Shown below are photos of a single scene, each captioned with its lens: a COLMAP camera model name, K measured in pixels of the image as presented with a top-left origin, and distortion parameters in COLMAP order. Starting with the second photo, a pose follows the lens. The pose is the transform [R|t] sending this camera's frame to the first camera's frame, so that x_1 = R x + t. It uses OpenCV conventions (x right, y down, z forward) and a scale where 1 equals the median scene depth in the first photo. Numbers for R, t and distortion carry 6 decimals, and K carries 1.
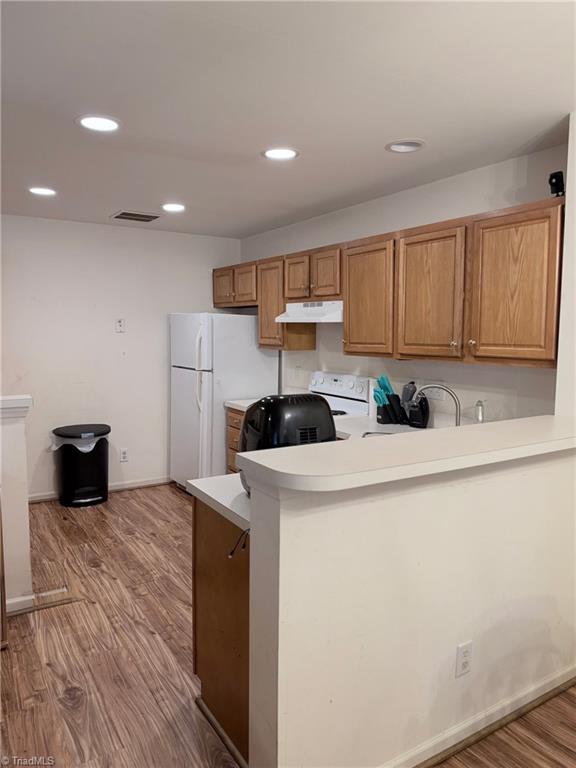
lens RADIAL K [[548.6, 0, 292.0], [0, 548.6, 383.0], [0, 0, 1]] dist [0.033620, -0.003987]
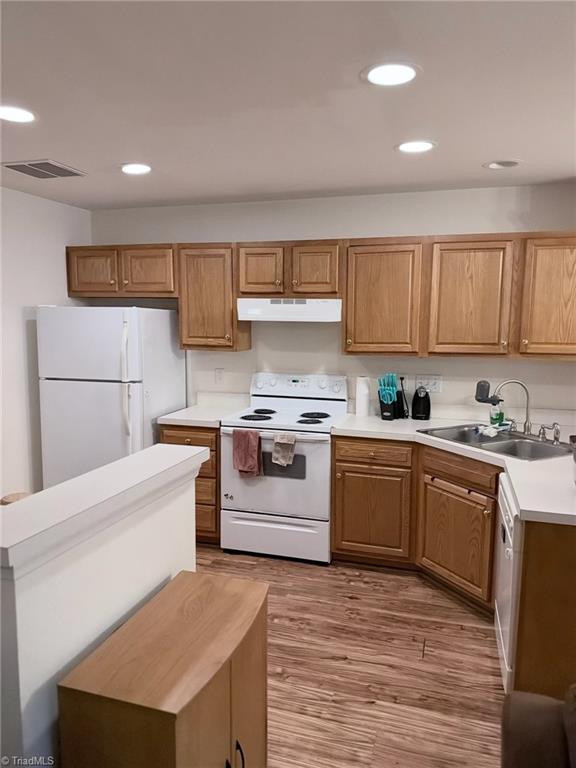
lens RADIAL K [[548.6, 0, 292.0], [0, 548.6, 383.0], [0, 0, 1]] dist [0.033620, -0.003987]
pose [[0.750282, -0.082319, 0.655973, -0.617993], [0.062735, 0.996605, 0.053311, -0.059074], [-0.658135, 0.001154, 0.752899, 0.324753]]
